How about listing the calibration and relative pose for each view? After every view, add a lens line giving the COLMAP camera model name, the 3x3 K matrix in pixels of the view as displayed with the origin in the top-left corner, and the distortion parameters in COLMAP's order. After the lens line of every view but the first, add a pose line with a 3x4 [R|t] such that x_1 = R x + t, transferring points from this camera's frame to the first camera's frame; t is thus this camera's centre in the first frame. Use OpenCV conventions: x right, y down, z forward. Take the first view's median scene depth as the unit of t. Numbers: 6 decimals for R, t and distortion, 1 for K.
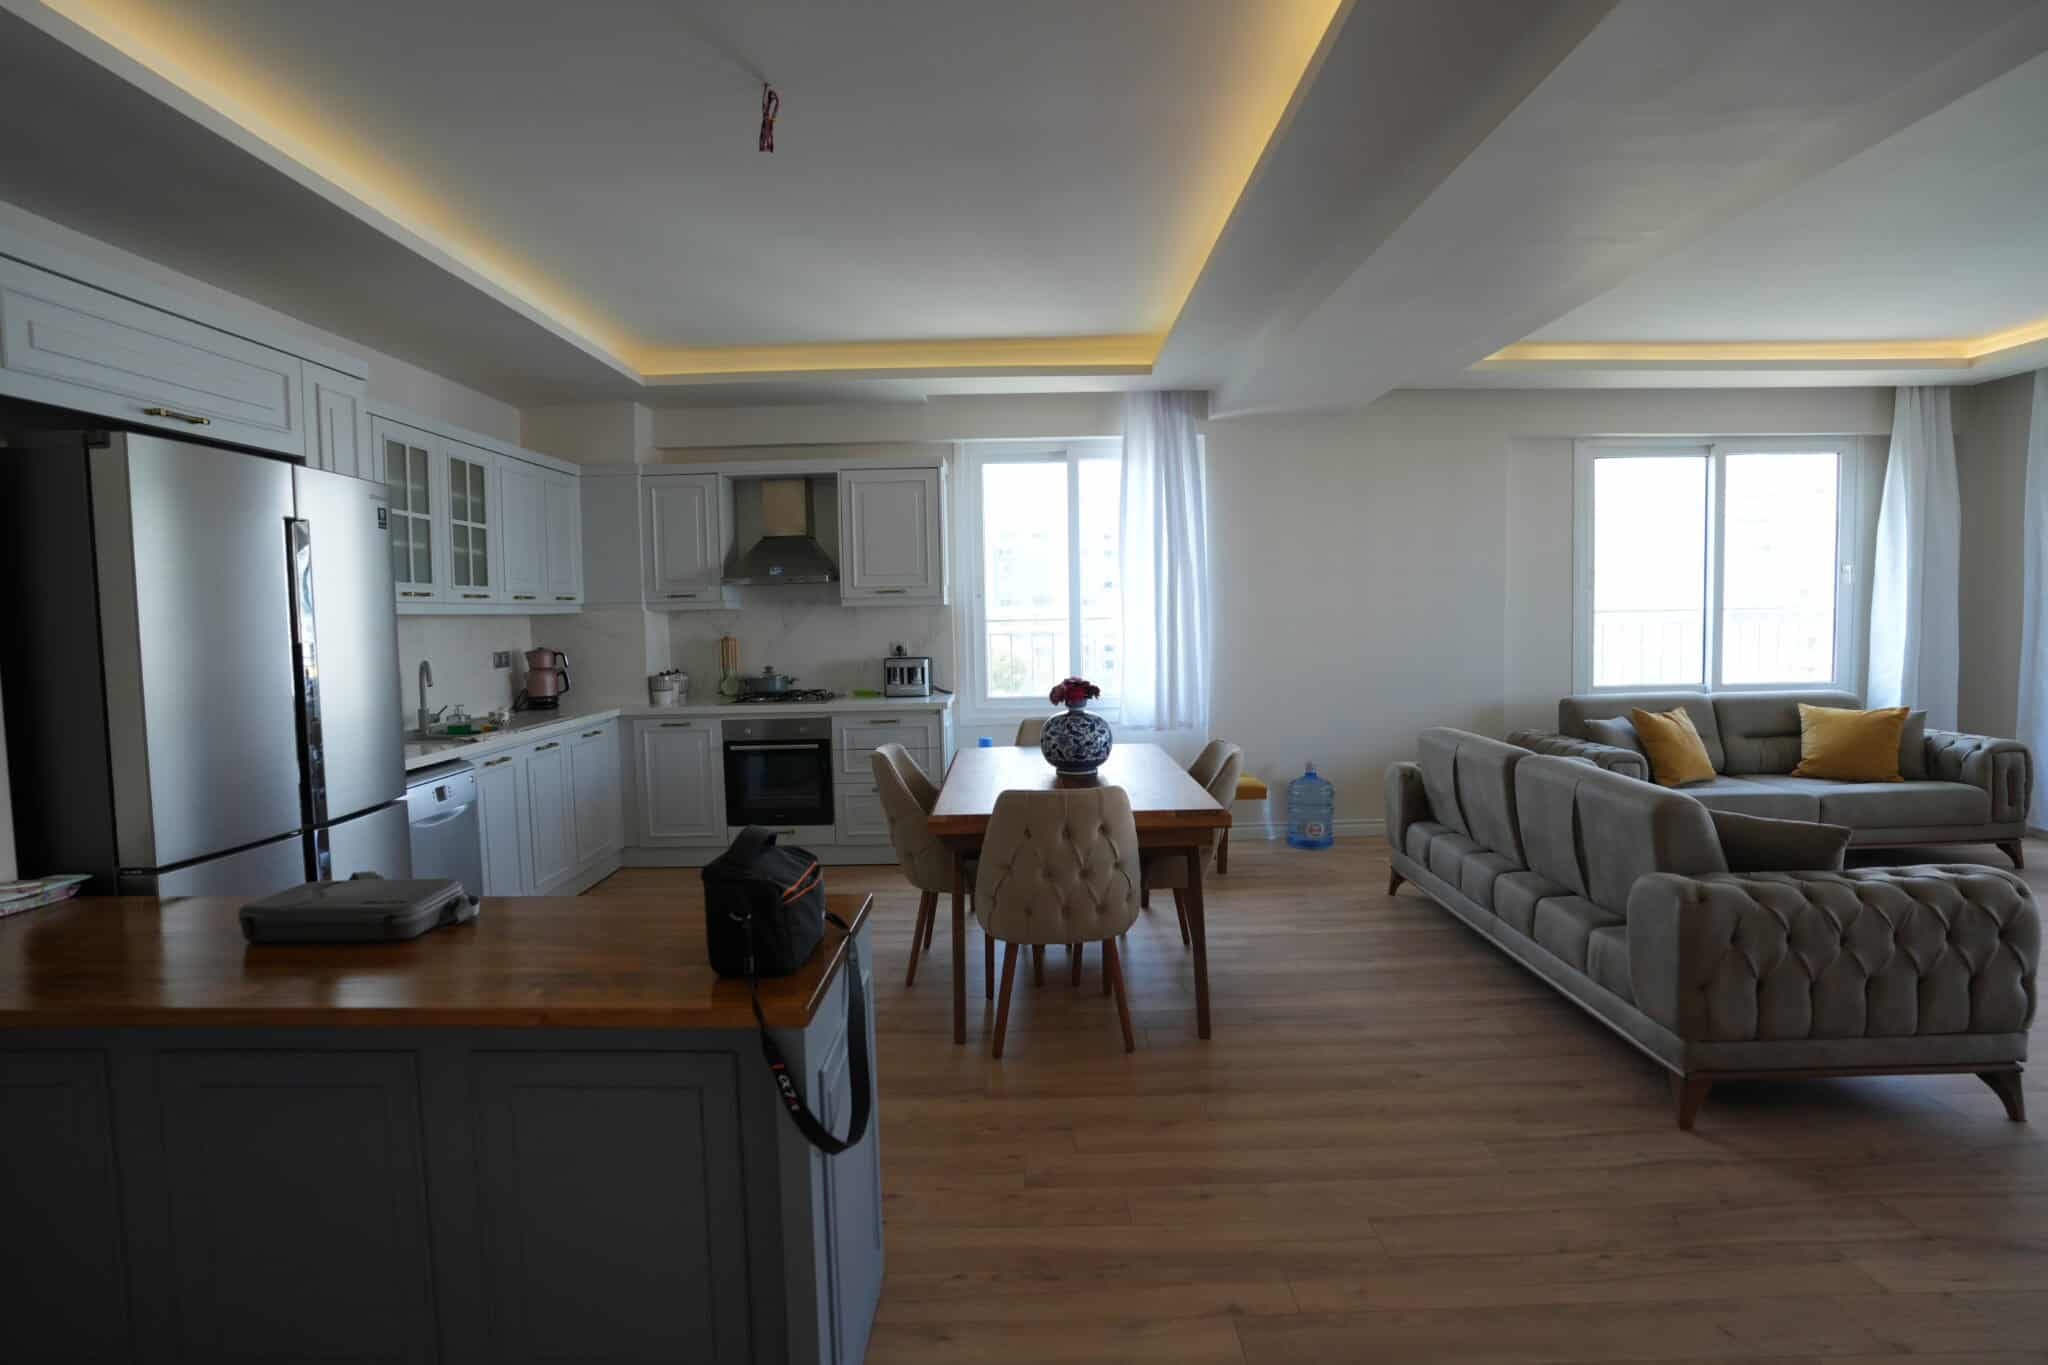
lens RADIAL K [[1006.2, 0, 1023.3], [0, 1006.2, 676.5], [0, 0, 1]] dist [-0.080362, 0.038909]
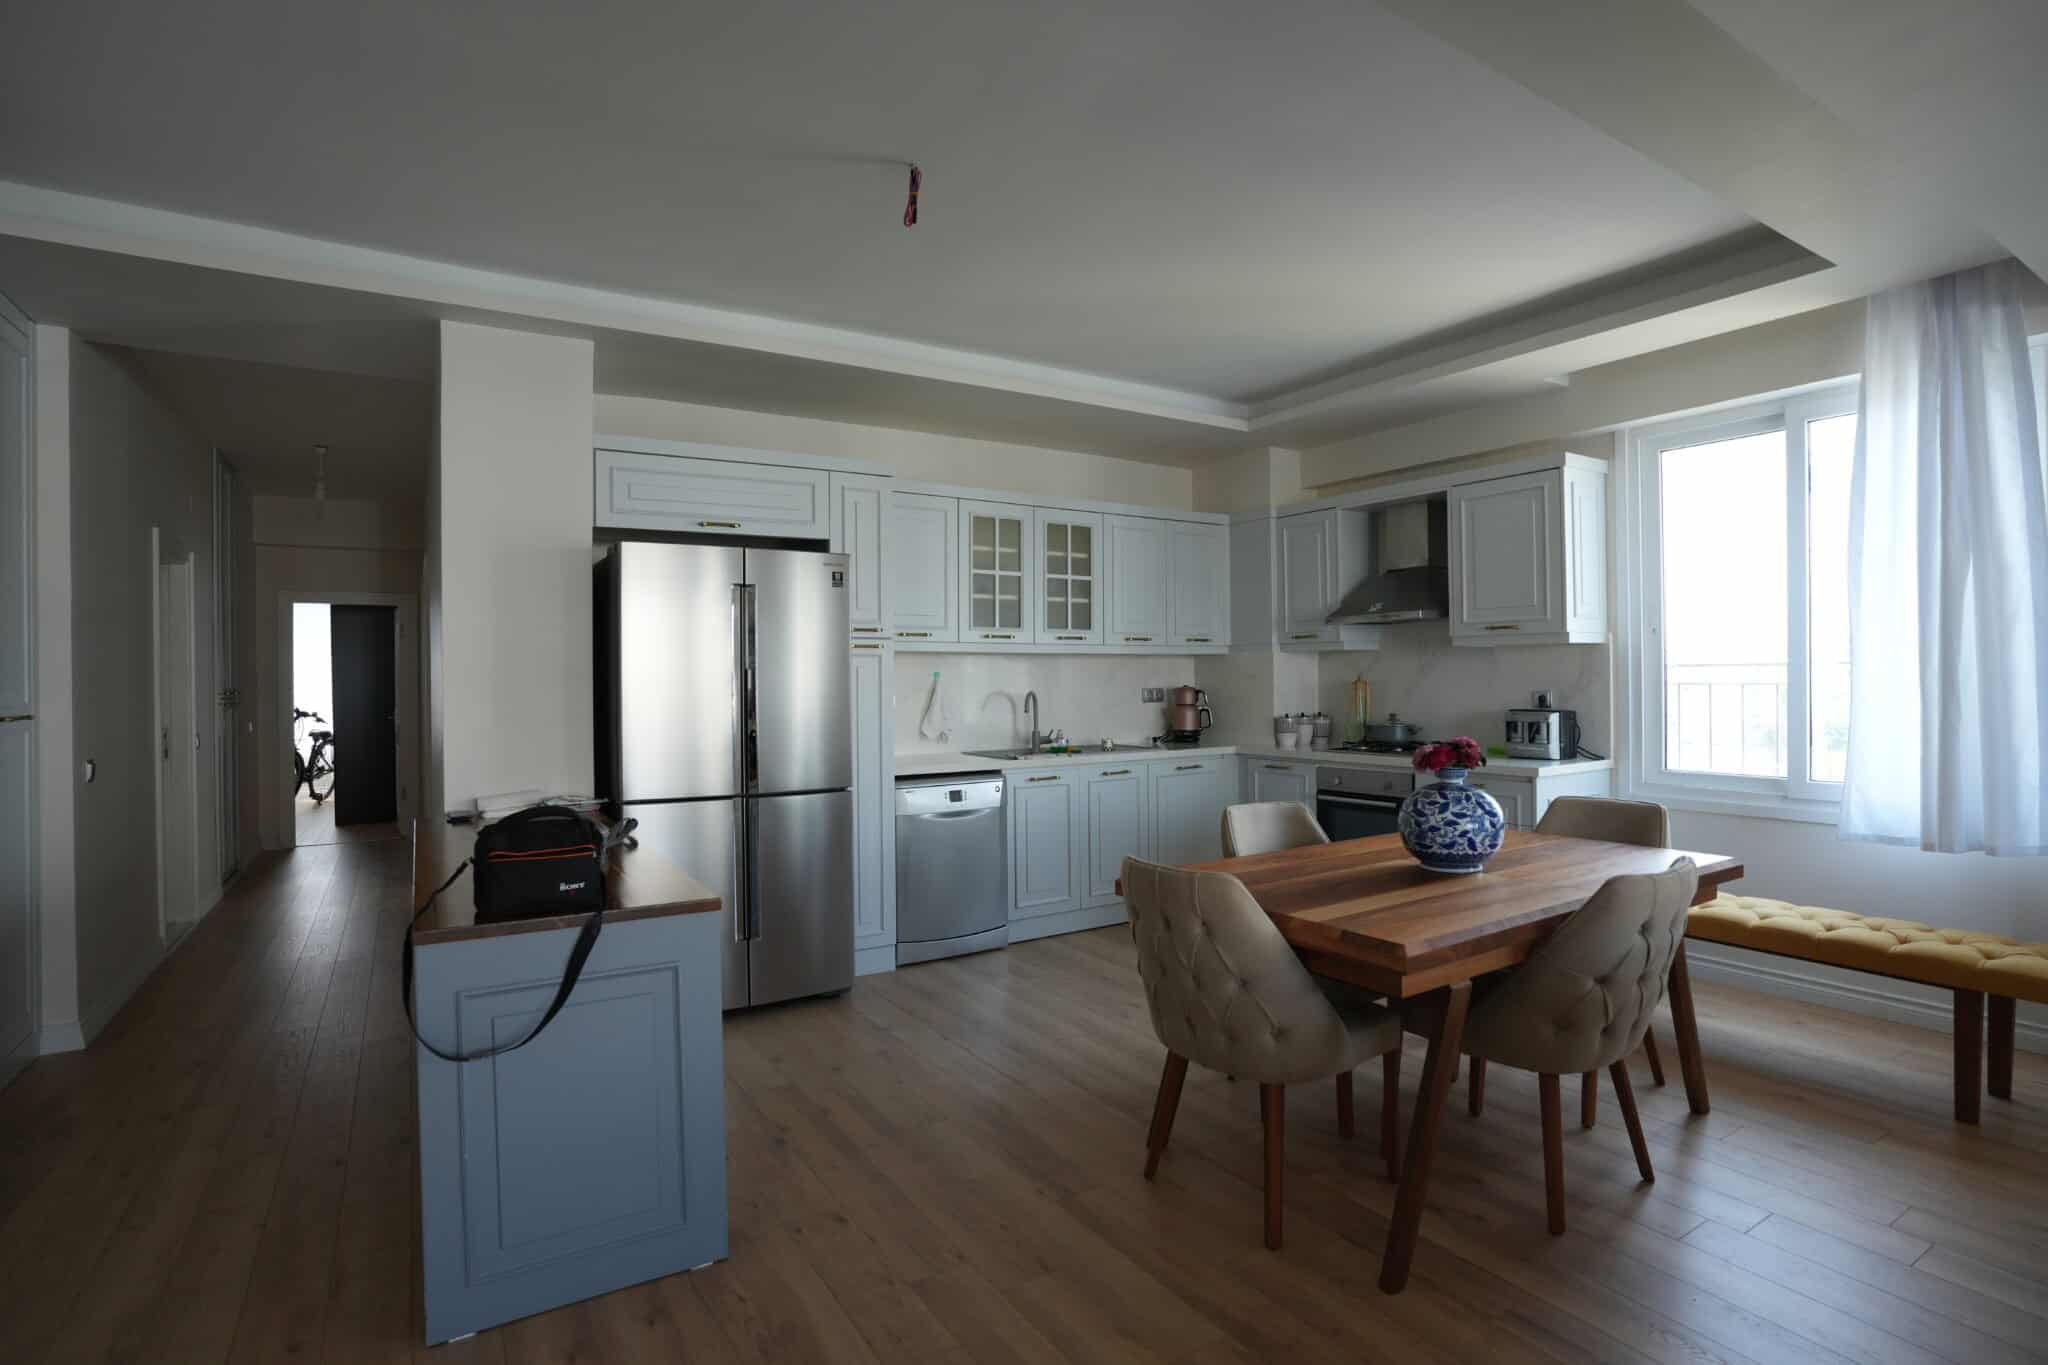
lens RADIAL K [[1006.2, 0, 1023.3], [0, 1006.2, 676.5], [0, 0, 1]] dist [-0.080362, 0.038909]
pose [[0.530206, 0.014946, -0.847737, 0.401953], [-0.057037, 0.998208, -0.018074, -0.009871], [0.845948, 0.057936, 0.530109, 0.294615]]
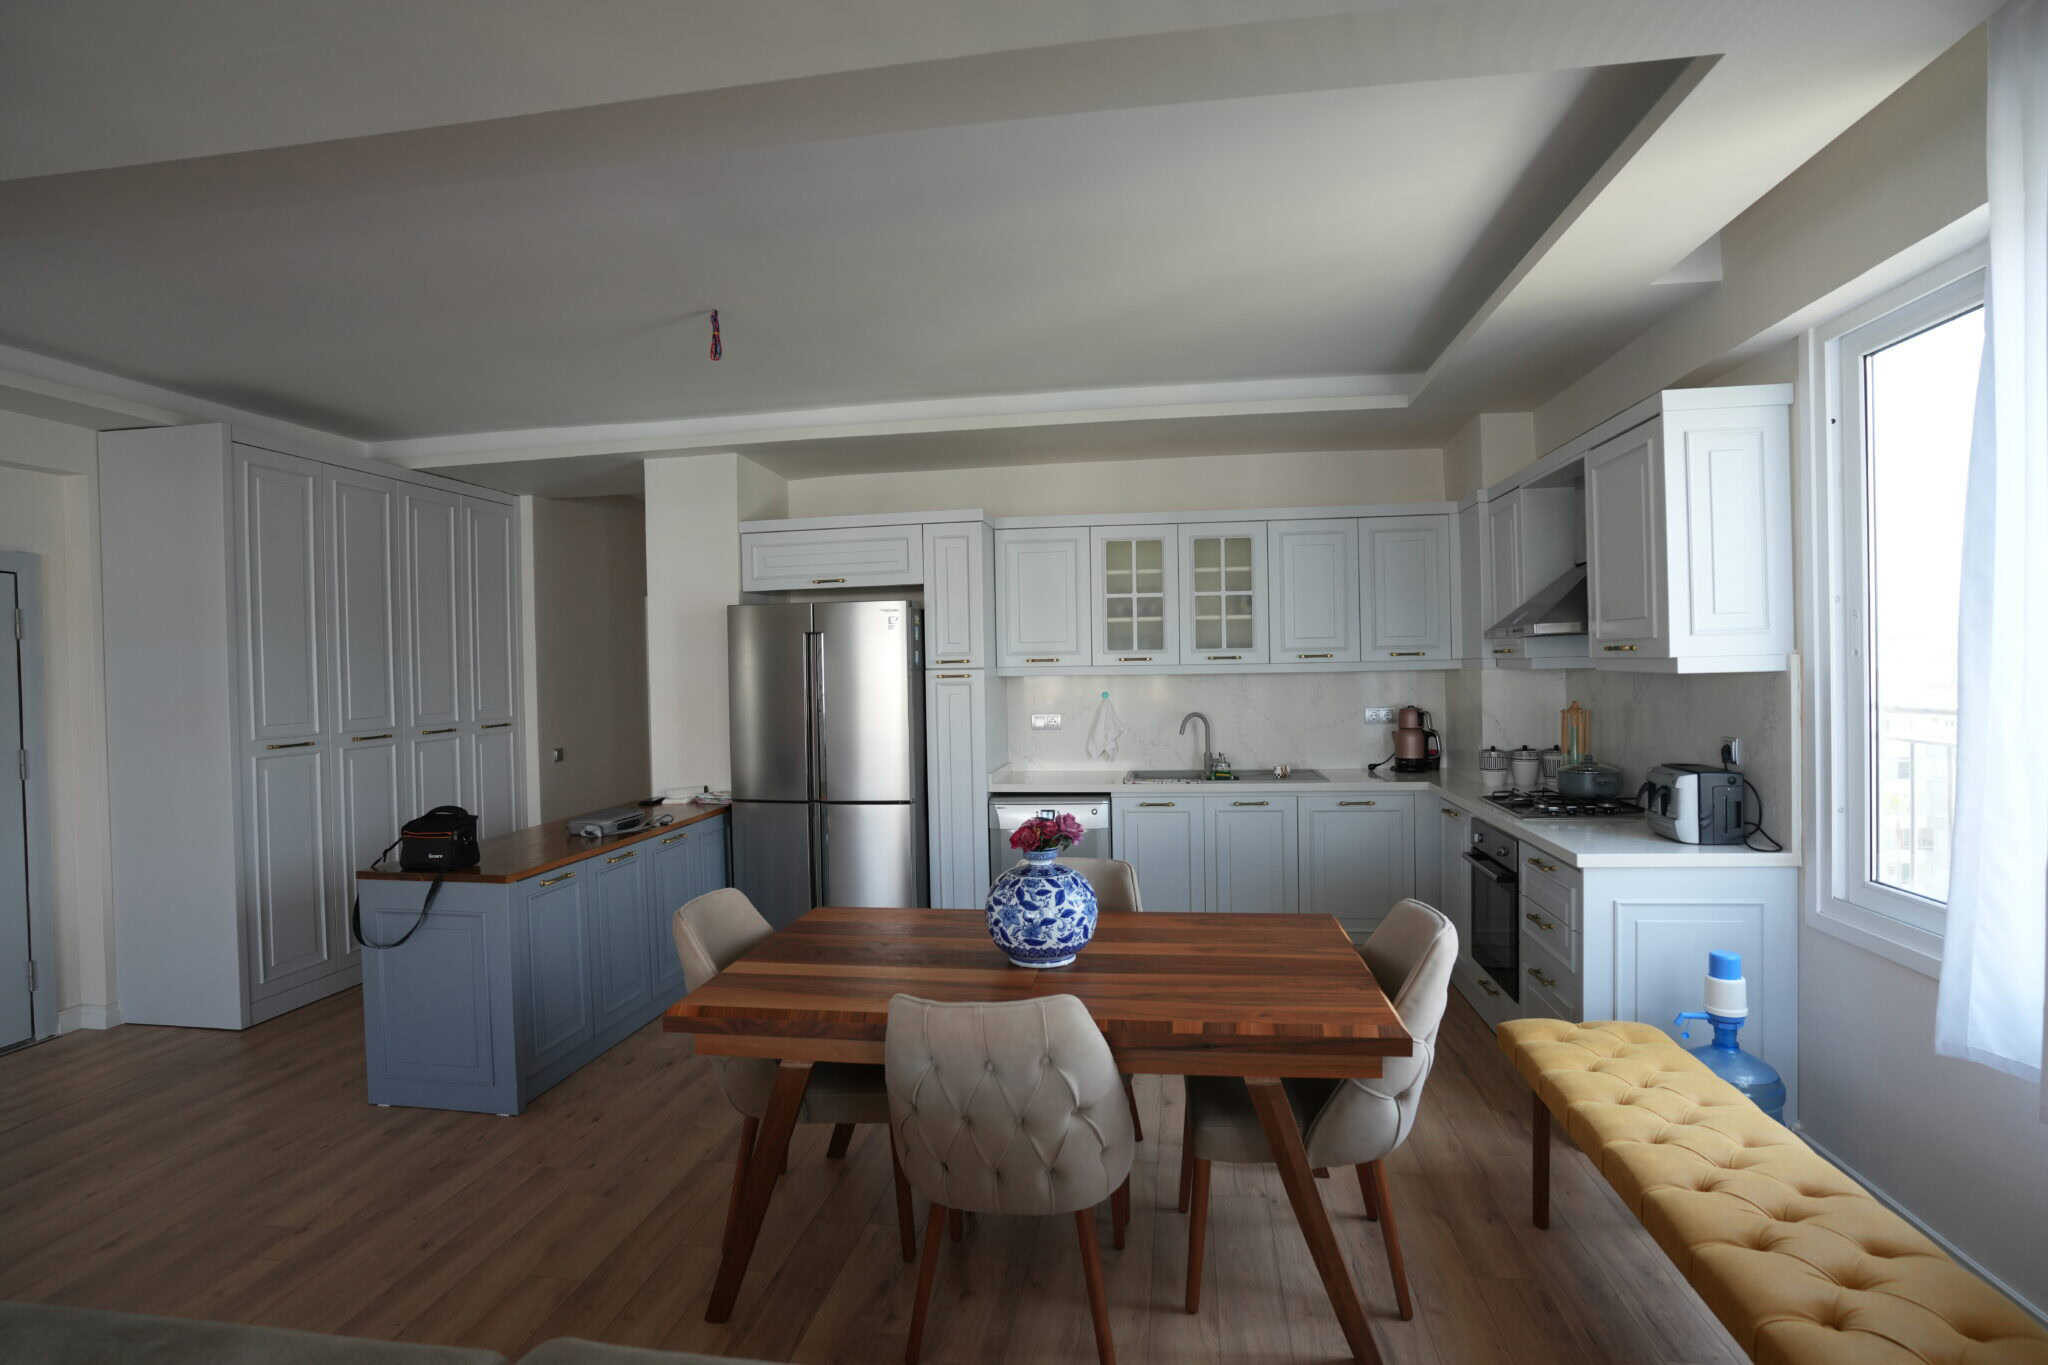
lens RADIAL K [[1010.5, 0, 1024.1], [0, 1010.5, 677.6], [0, 0, 1]] dist [-0.076714, 0.040361]
pose [[-0.157620, 0.036714, -0.986817, 0.561517], [-0.041424, 0.998183, 0.043753, -0.092439], [0.986631, 0.047775, -0.155813, 0.887846]]
